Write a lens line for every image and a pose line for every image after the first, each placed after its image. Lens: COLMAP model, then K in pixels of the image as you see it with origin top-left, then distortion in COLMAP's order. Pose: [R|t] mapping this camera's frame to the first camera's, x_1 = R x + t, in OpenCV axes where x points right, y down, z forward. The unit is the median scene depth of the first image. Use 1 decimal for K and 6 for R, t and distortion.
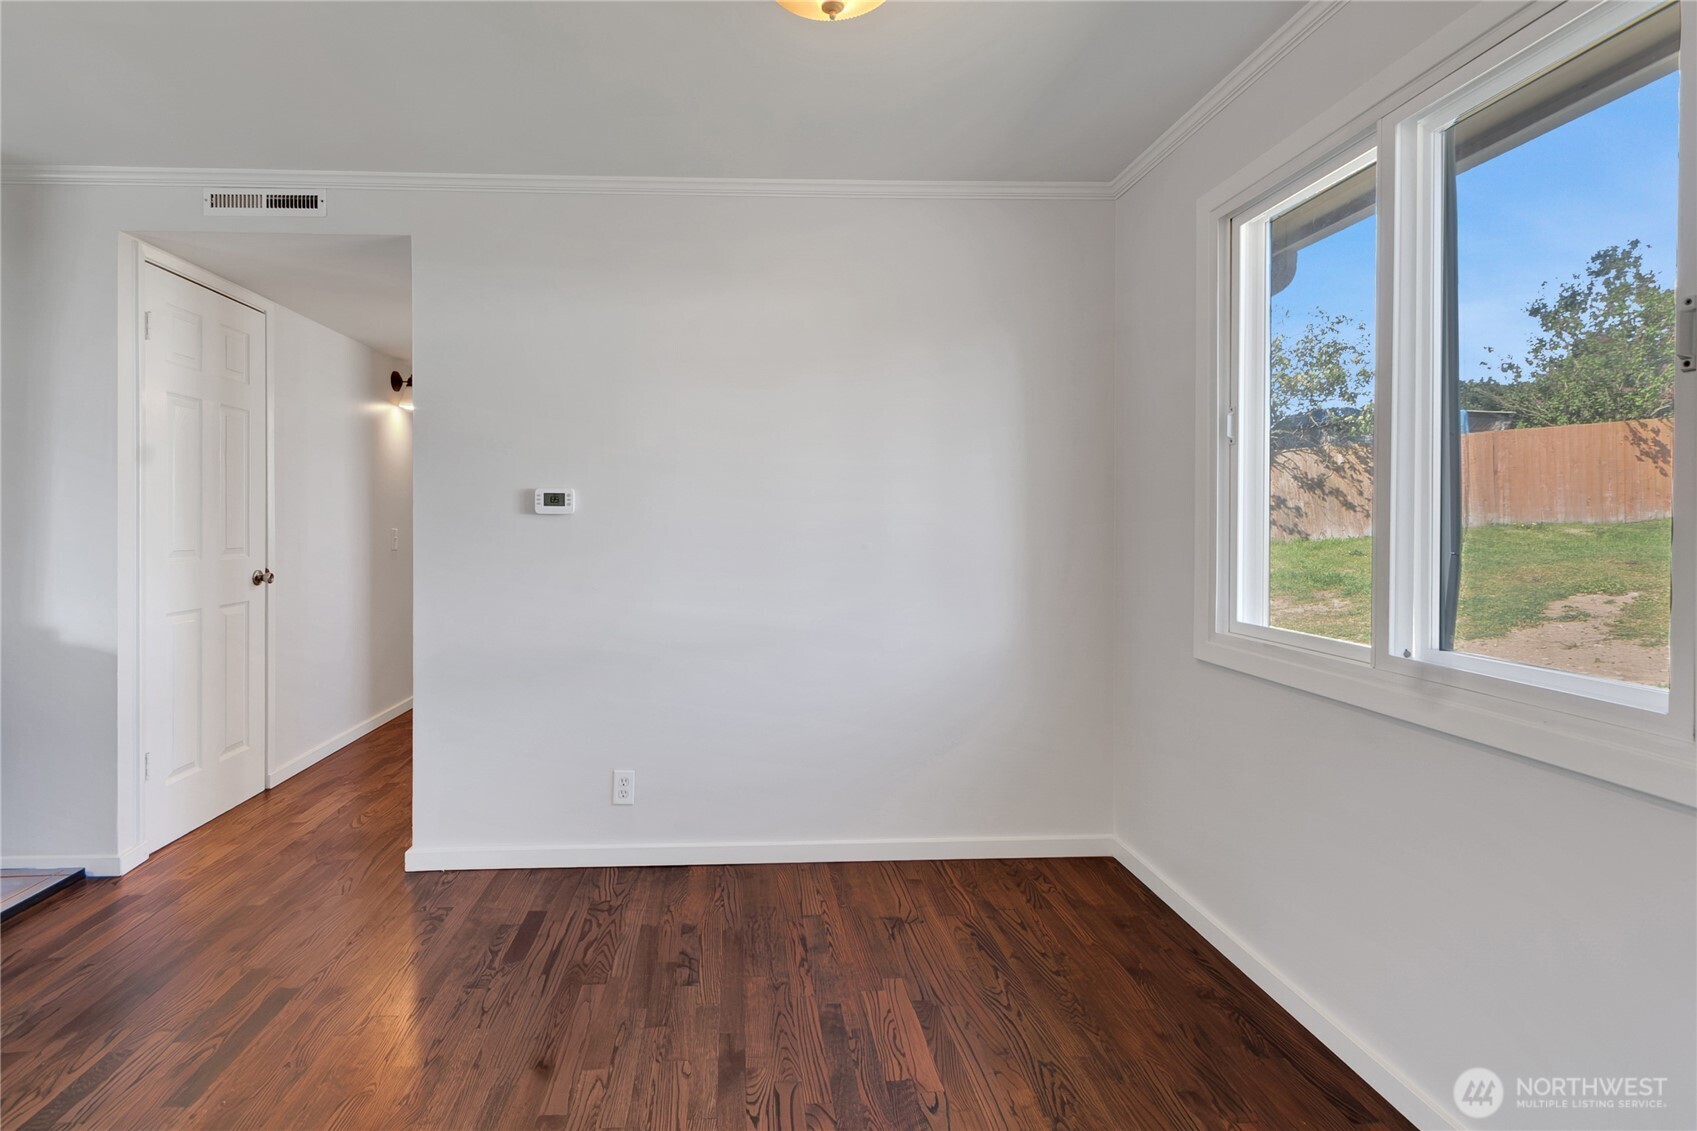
lens RADIAL K [[824.4, 0, 810.1], [0, 824.4, 536.3], [0, 0, 1]] dist [0.006140, -0.000893]
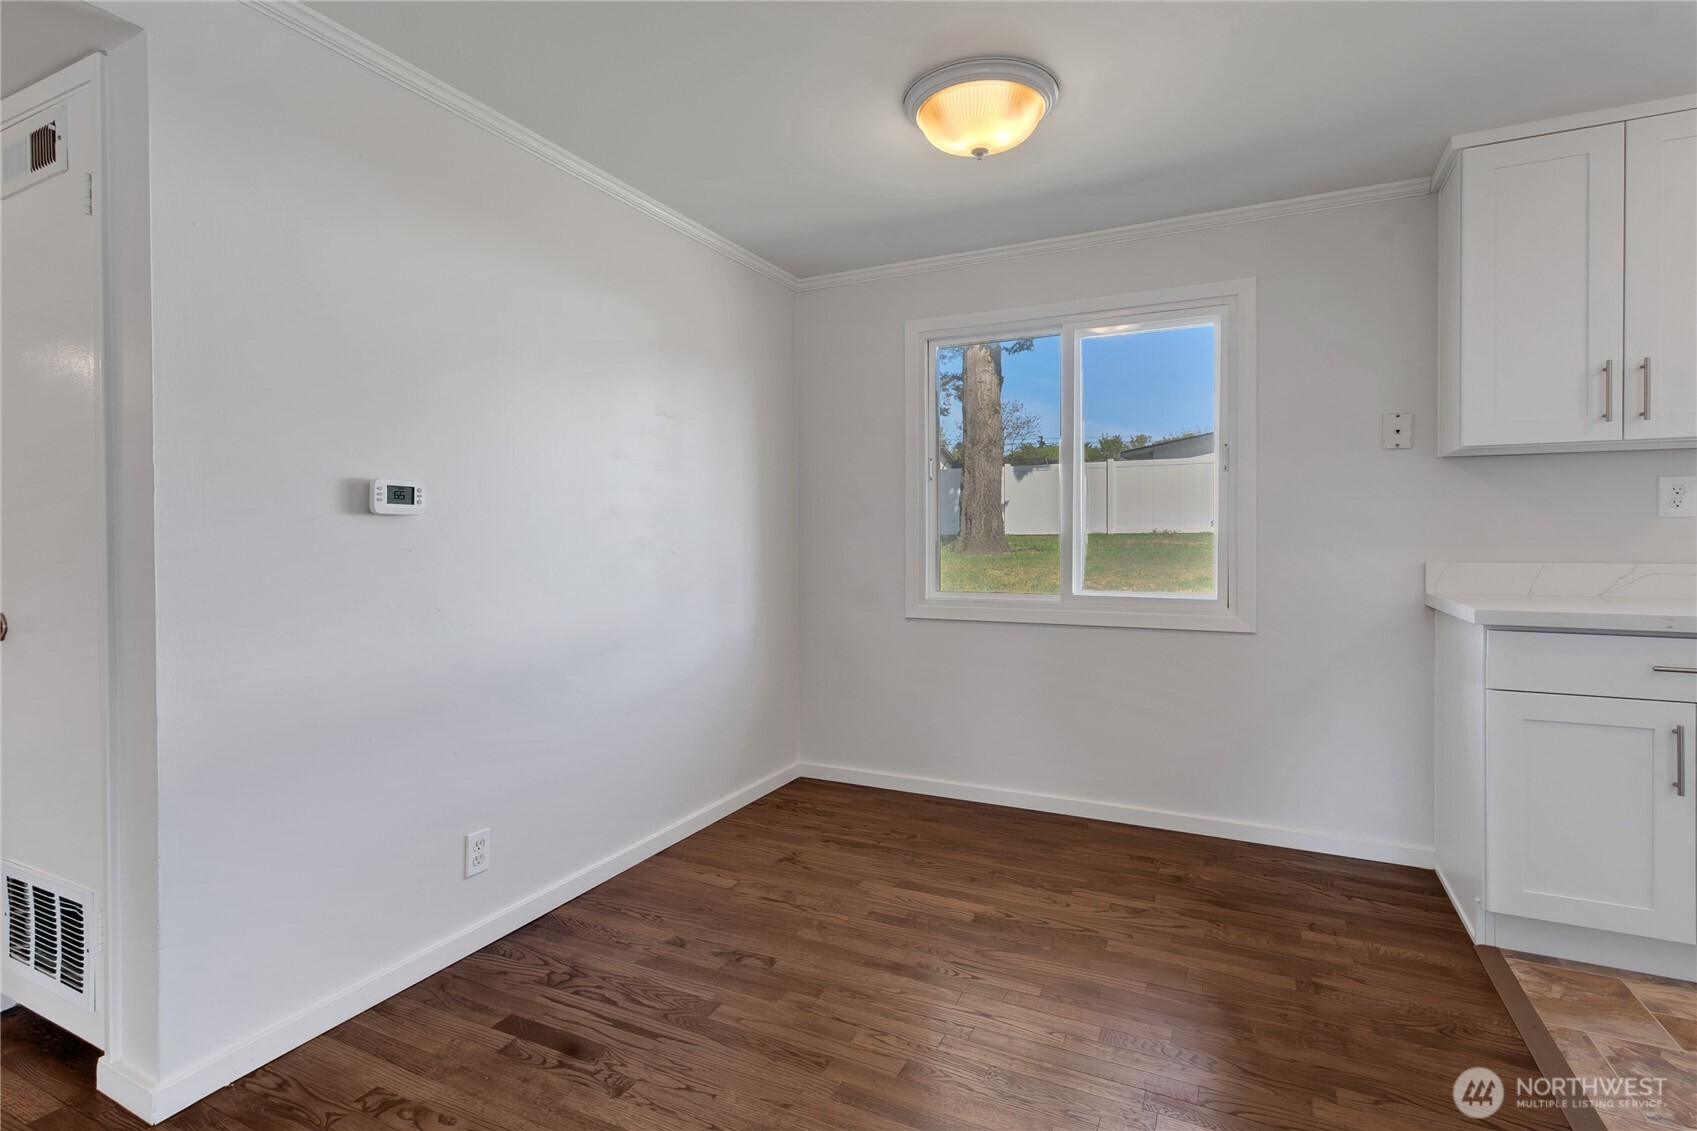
lens RADIAL K [[824.4, 0, 750.7], [0, 824.4, 539.0], [0, 0, 1]] dist [0.006140, -0.000893]
pose [[0.526923, -0.009886, 0.849855, -0.930919], [0.016868, 0.999857, 0.001173, -0.000655], [-0.849746, 0.013717, 0.527015, 0.407854]]
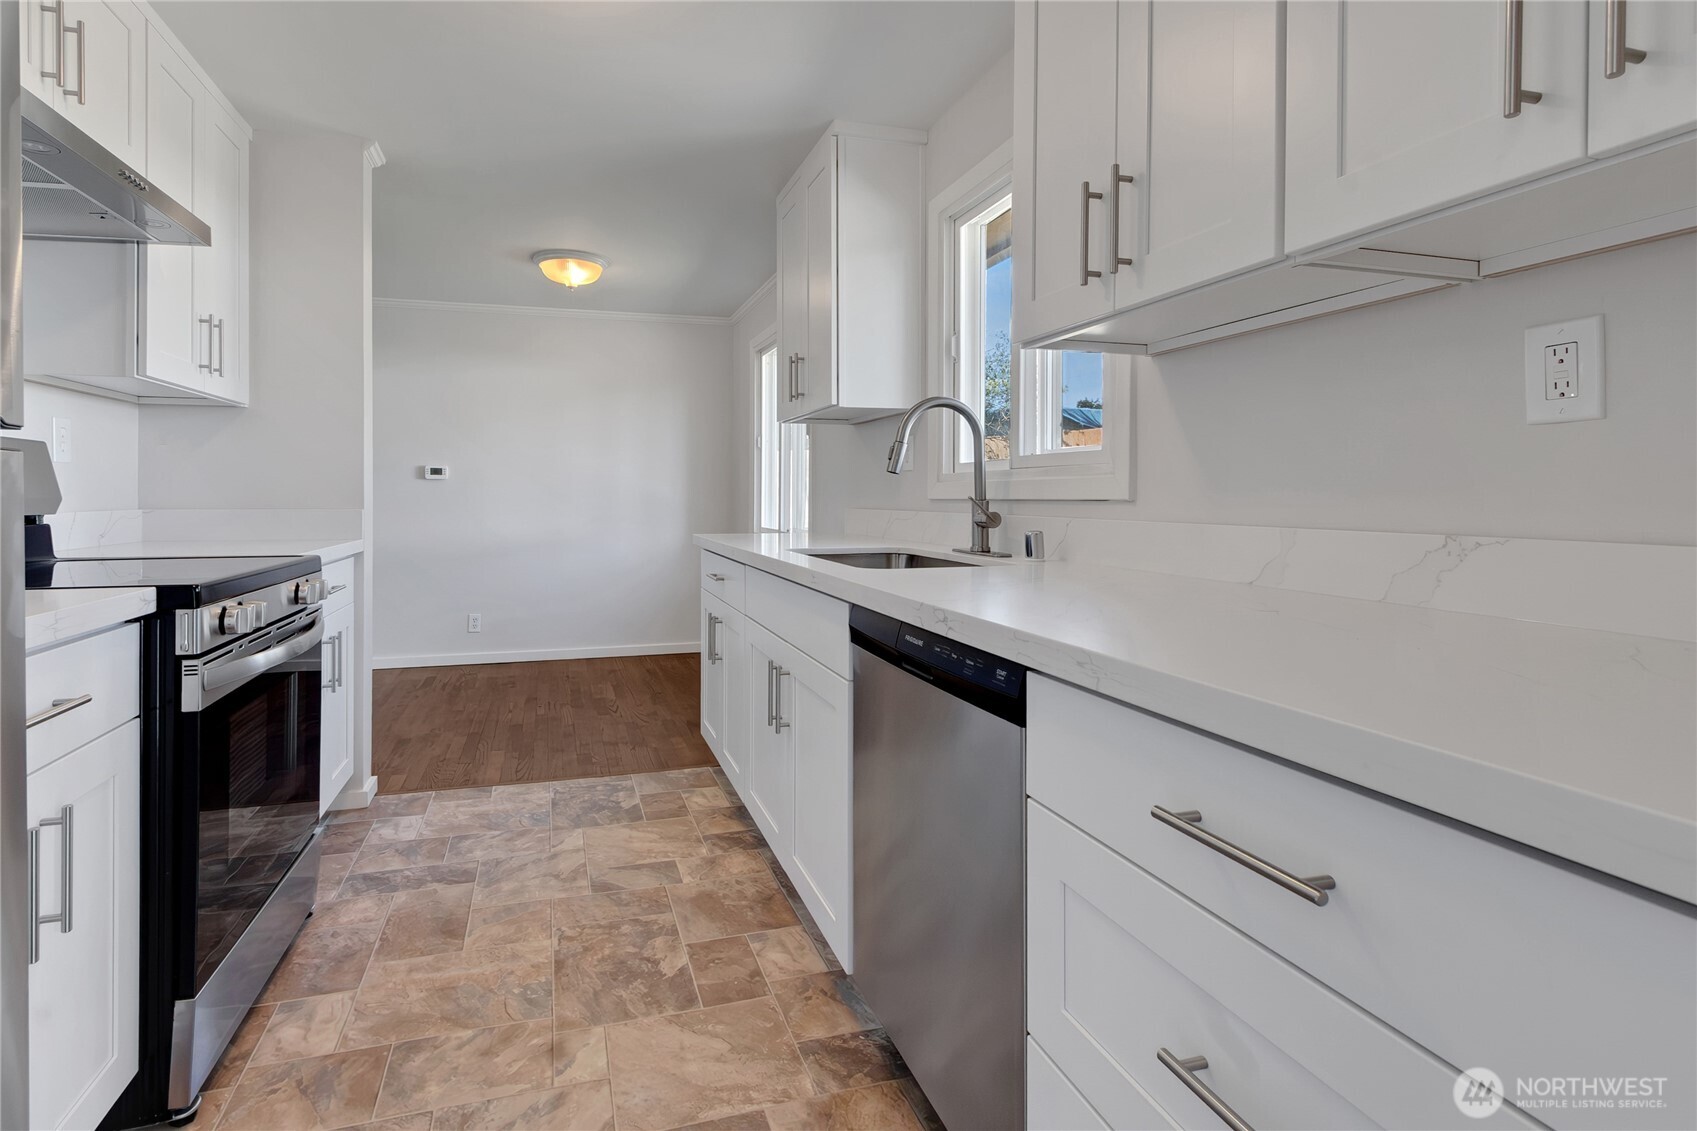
lens RADIAL K [[824.4, 0, 797.4], [0, 824.4, 491.3], [0, 0, 1]] dist [0.006140, -0.000893]
pose [[0.979796, 0.003228, 0.199972, 0.145780], [-0.001071, 0.999940, -0.010894, 0.024439], [-0.199995, 0.010459, 0.979741, -1.218146]]
